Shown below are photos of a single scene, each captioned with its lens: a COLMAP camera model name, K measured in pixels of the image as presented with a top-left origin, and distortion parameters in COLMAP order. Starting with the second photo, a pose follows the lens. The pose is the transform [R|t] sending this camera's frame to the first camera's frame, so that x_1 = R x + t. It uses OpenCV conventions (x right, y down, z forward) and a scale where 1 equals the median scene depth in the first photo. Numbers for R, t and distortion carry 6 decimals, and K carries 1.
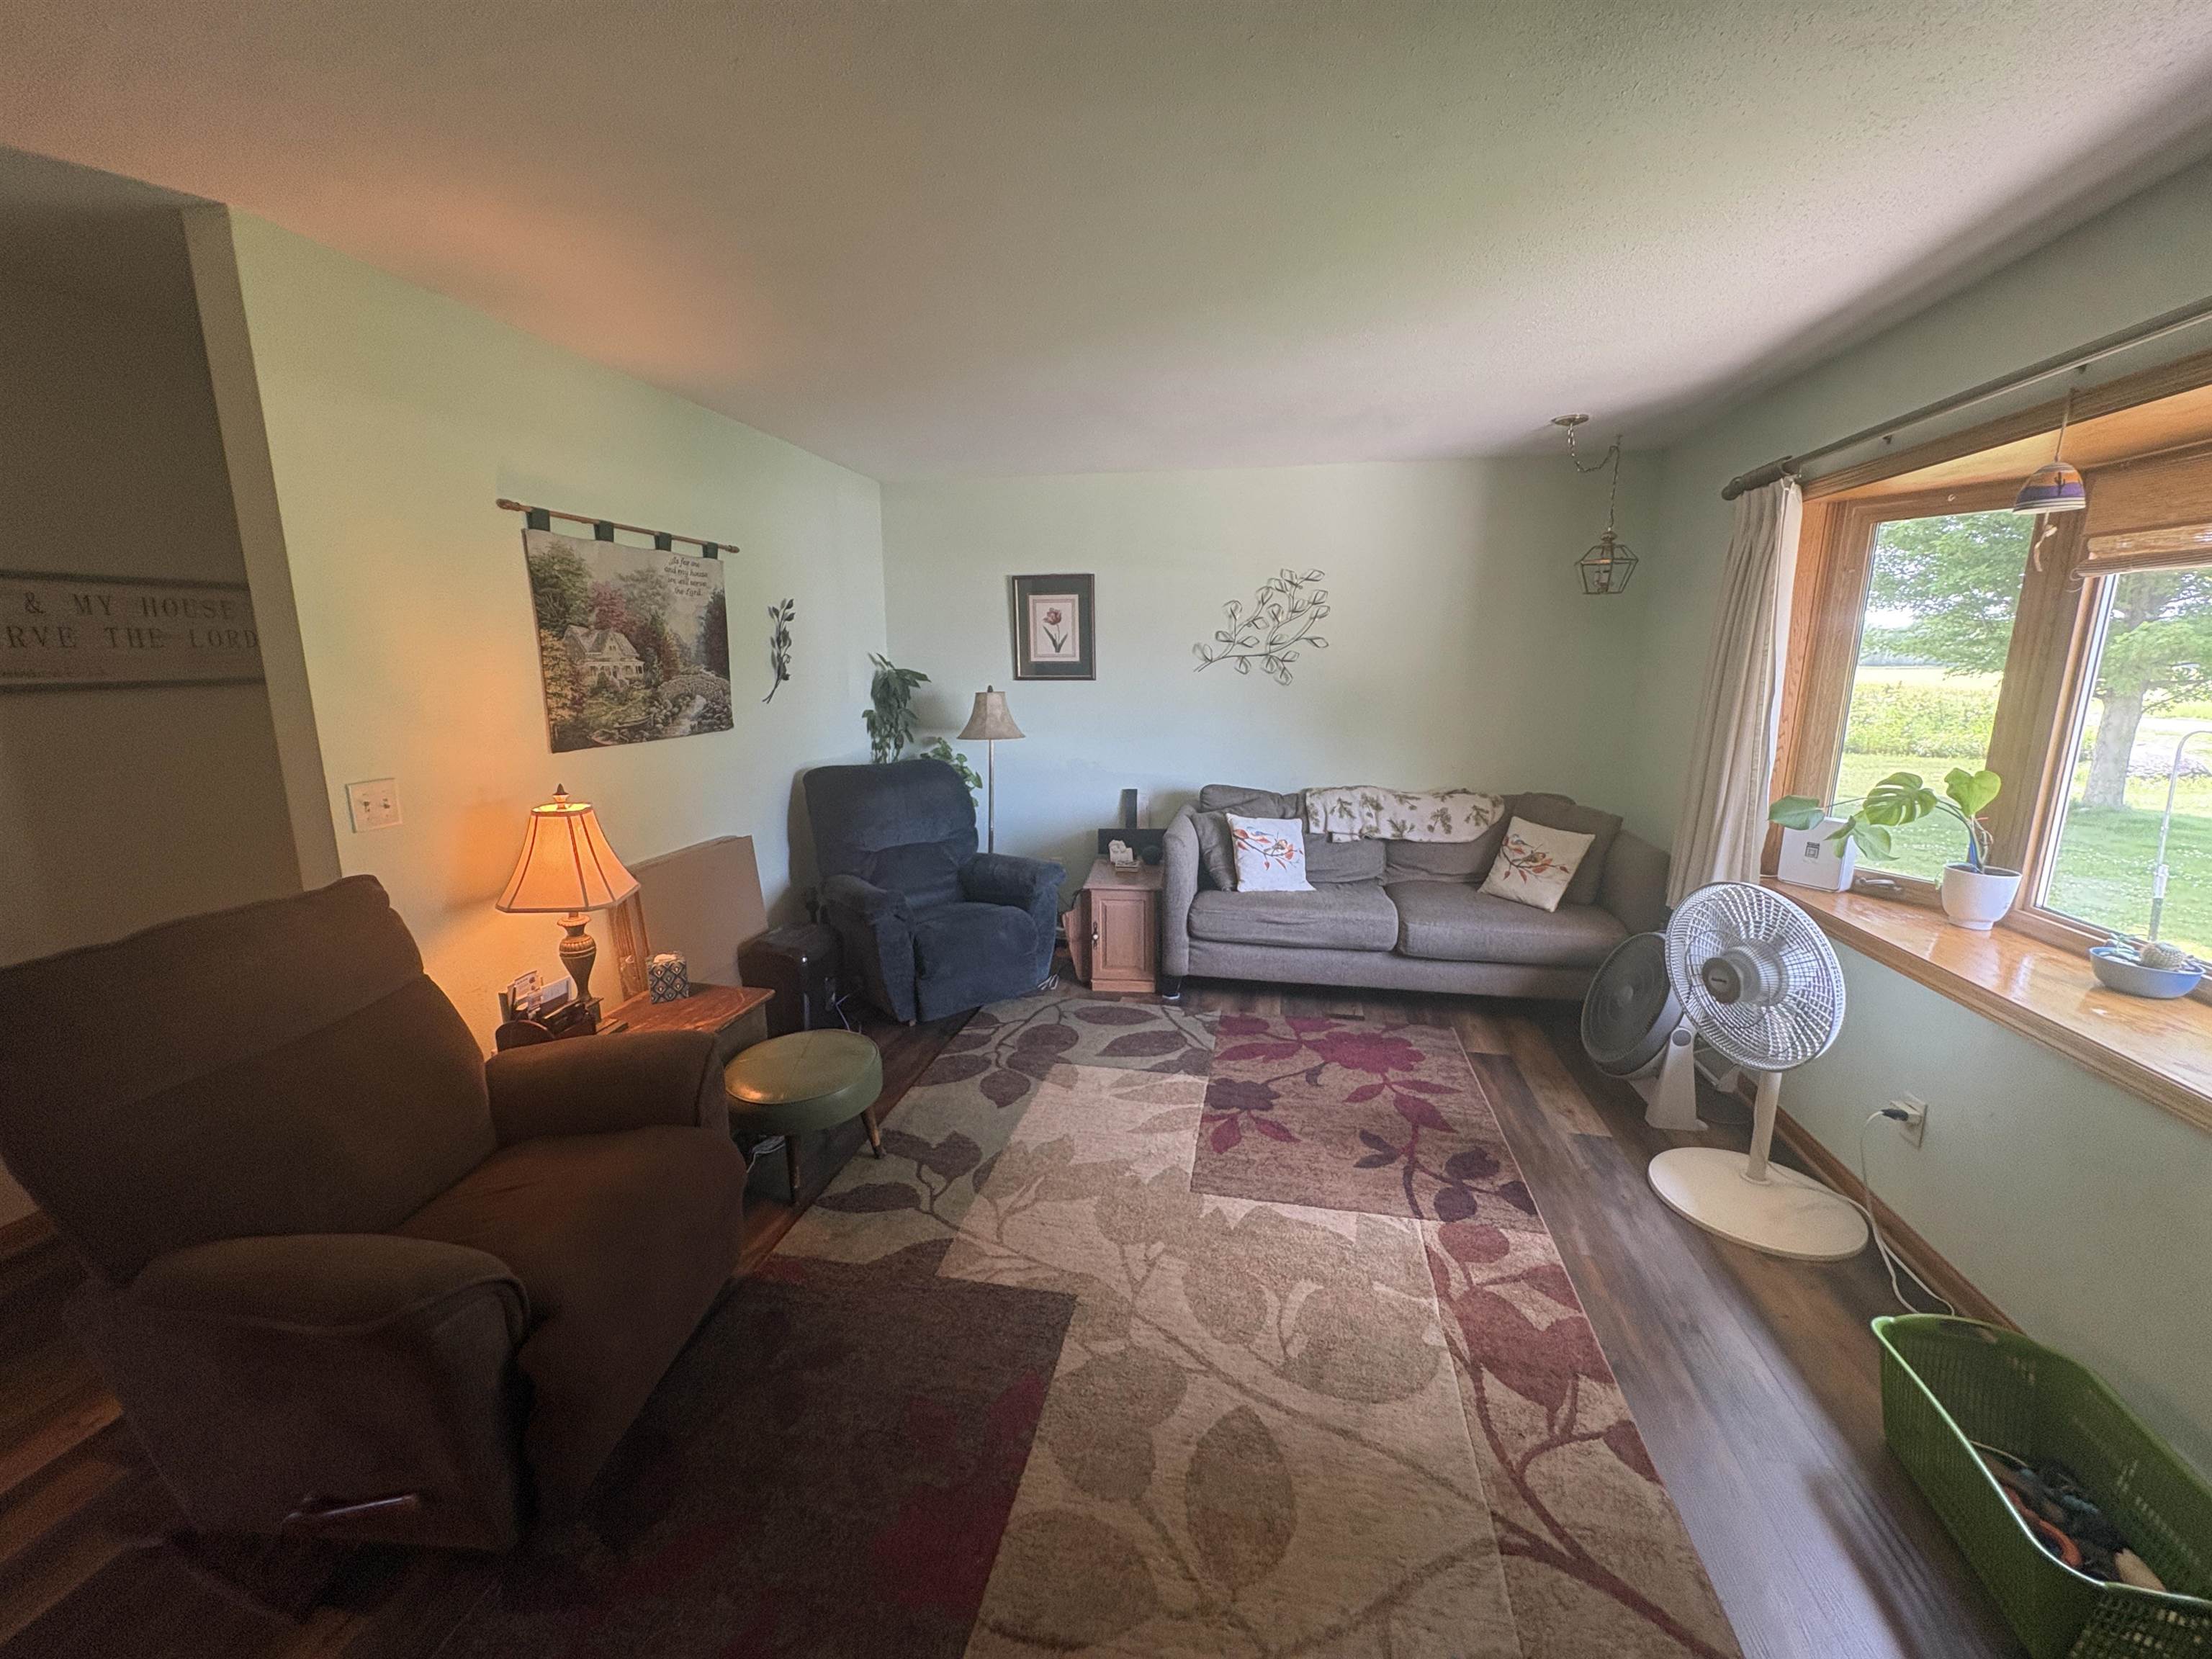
lens RADIAL K [[885.3, 0, 1106.0], [0, 885.3, 829.5], [0, 0, 1]] dist [0.003675, 0.000082]
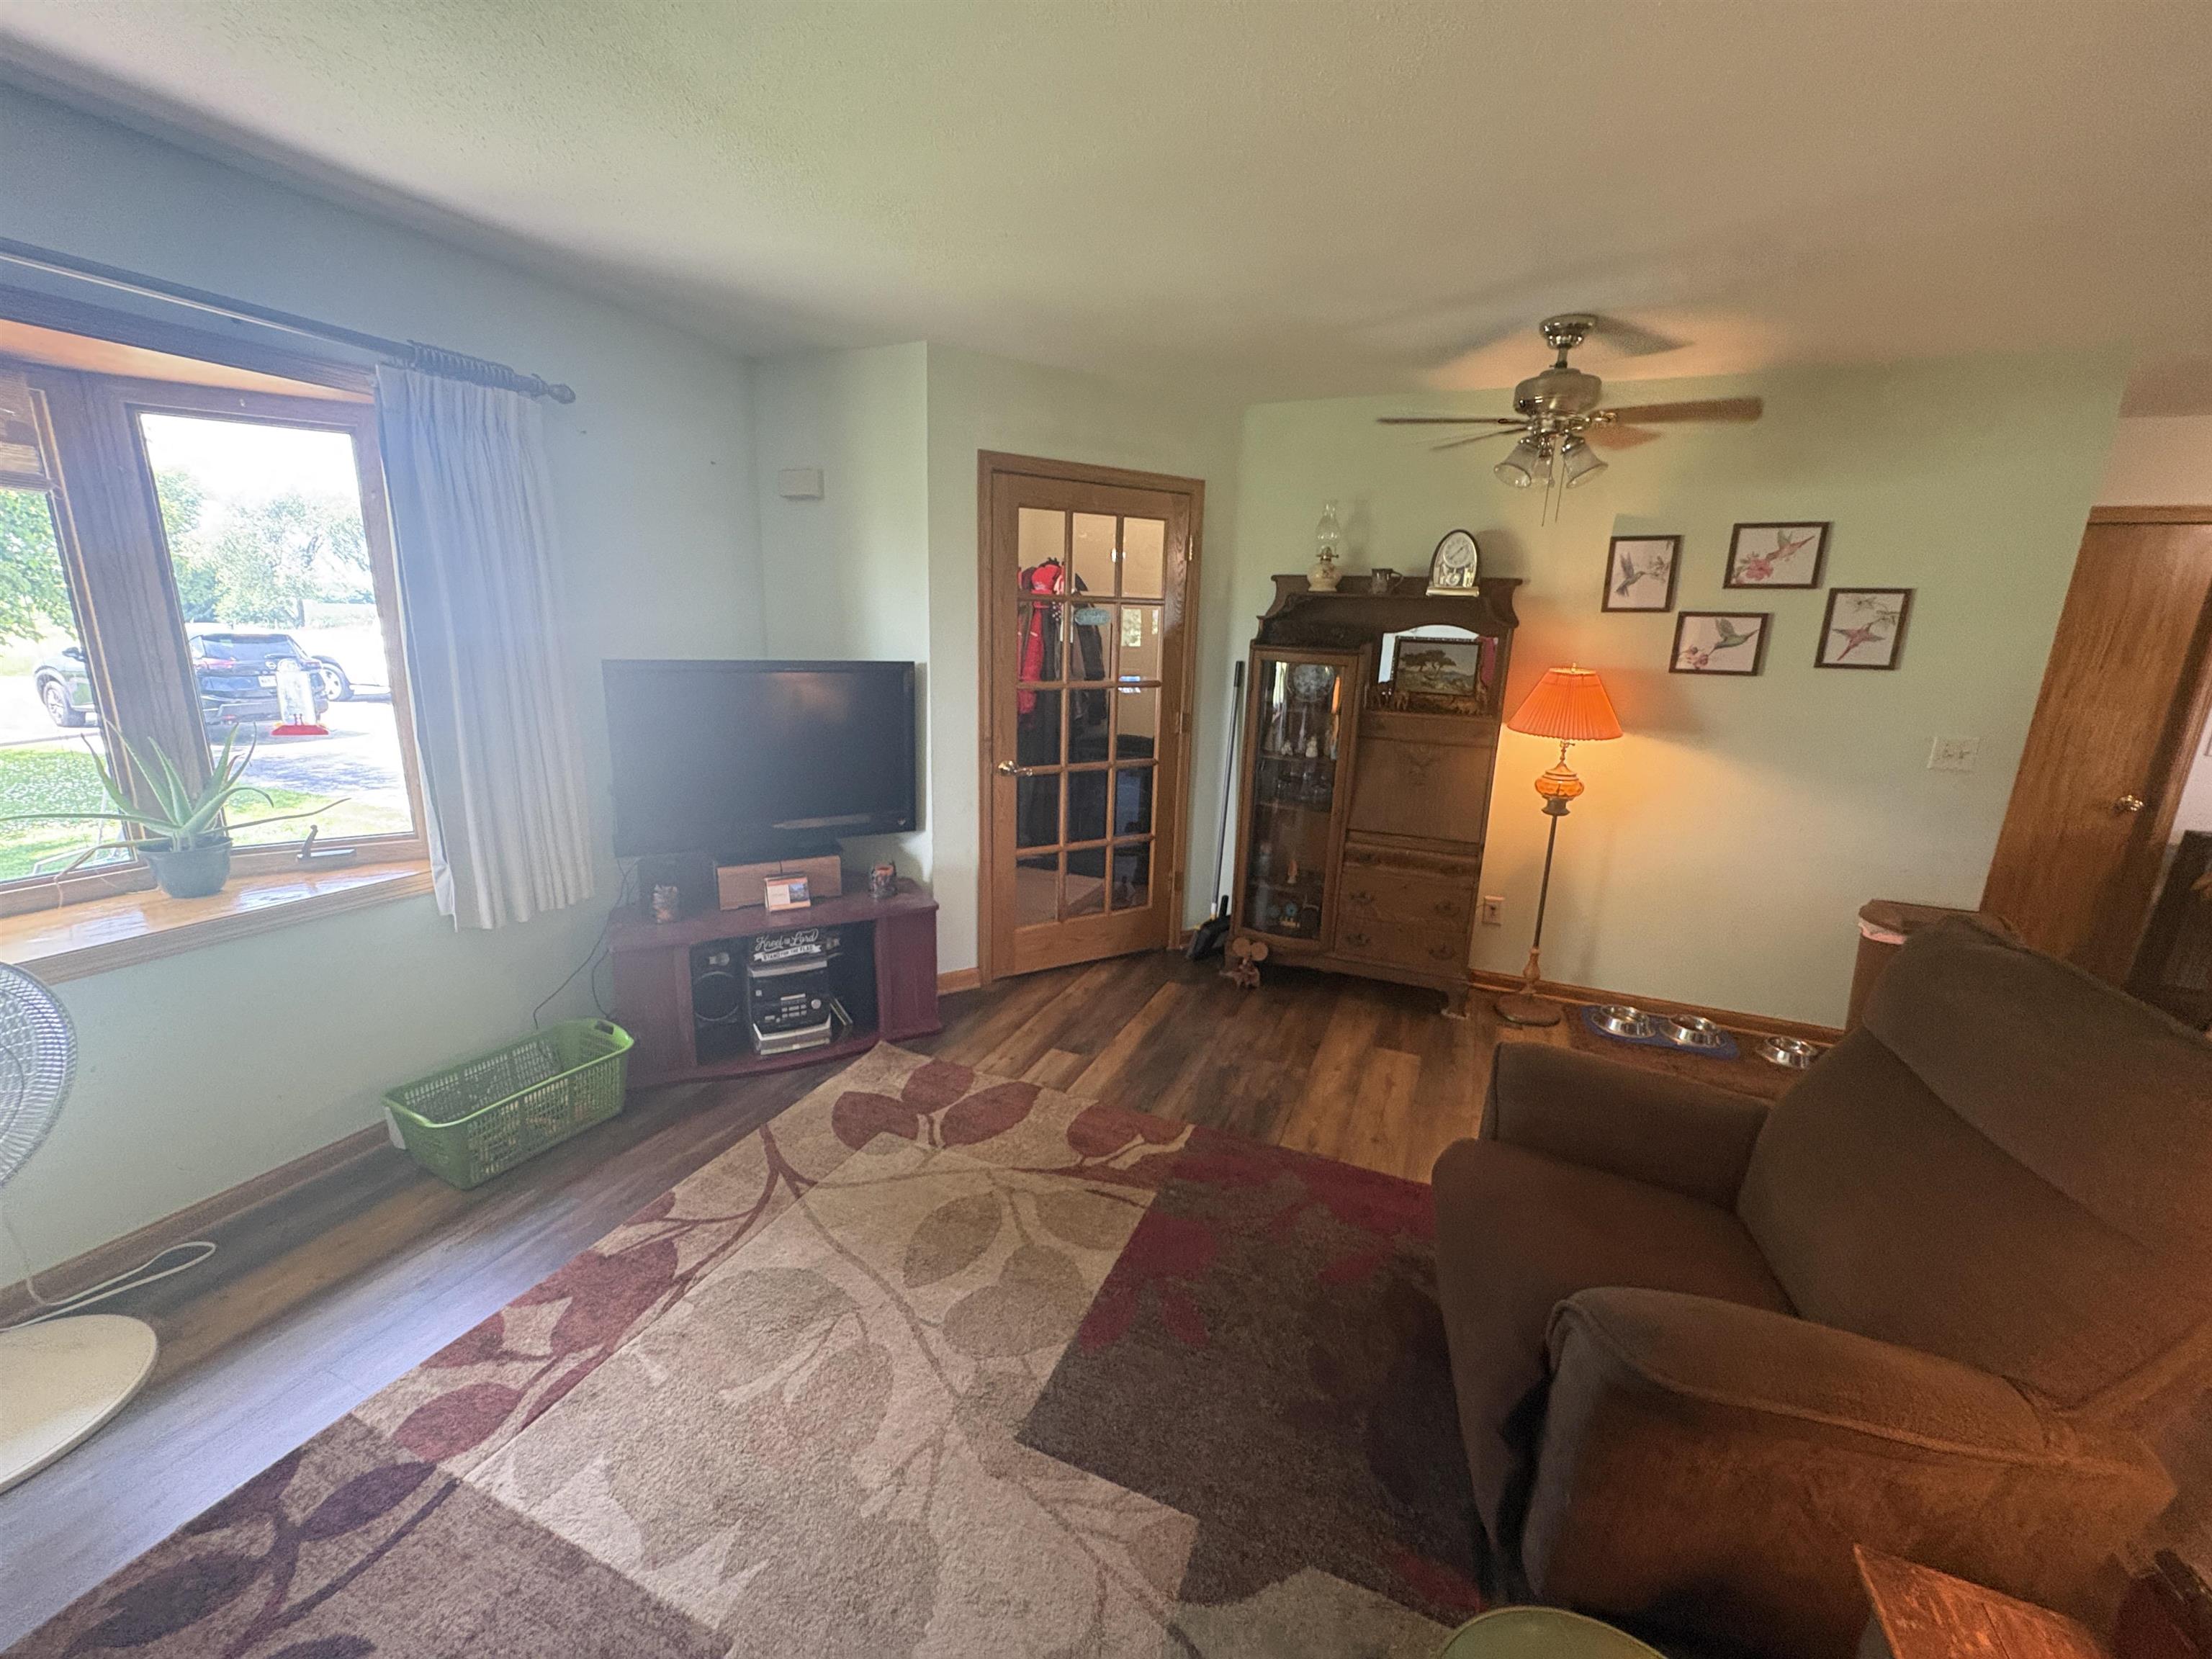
lens RADIAL K [[885.3, 0, 1106.0], [0, 885.3, 829.5], [0, 0, 1]] dist [0.003675, 0.000082]
pose [[-0.978855, -0.078911, 0.188724, -0.223223], [0.007610, 0.907909, 0.419098, -0.302628], [-0.204416, 0.411672, -0.888111, 1.503123]]
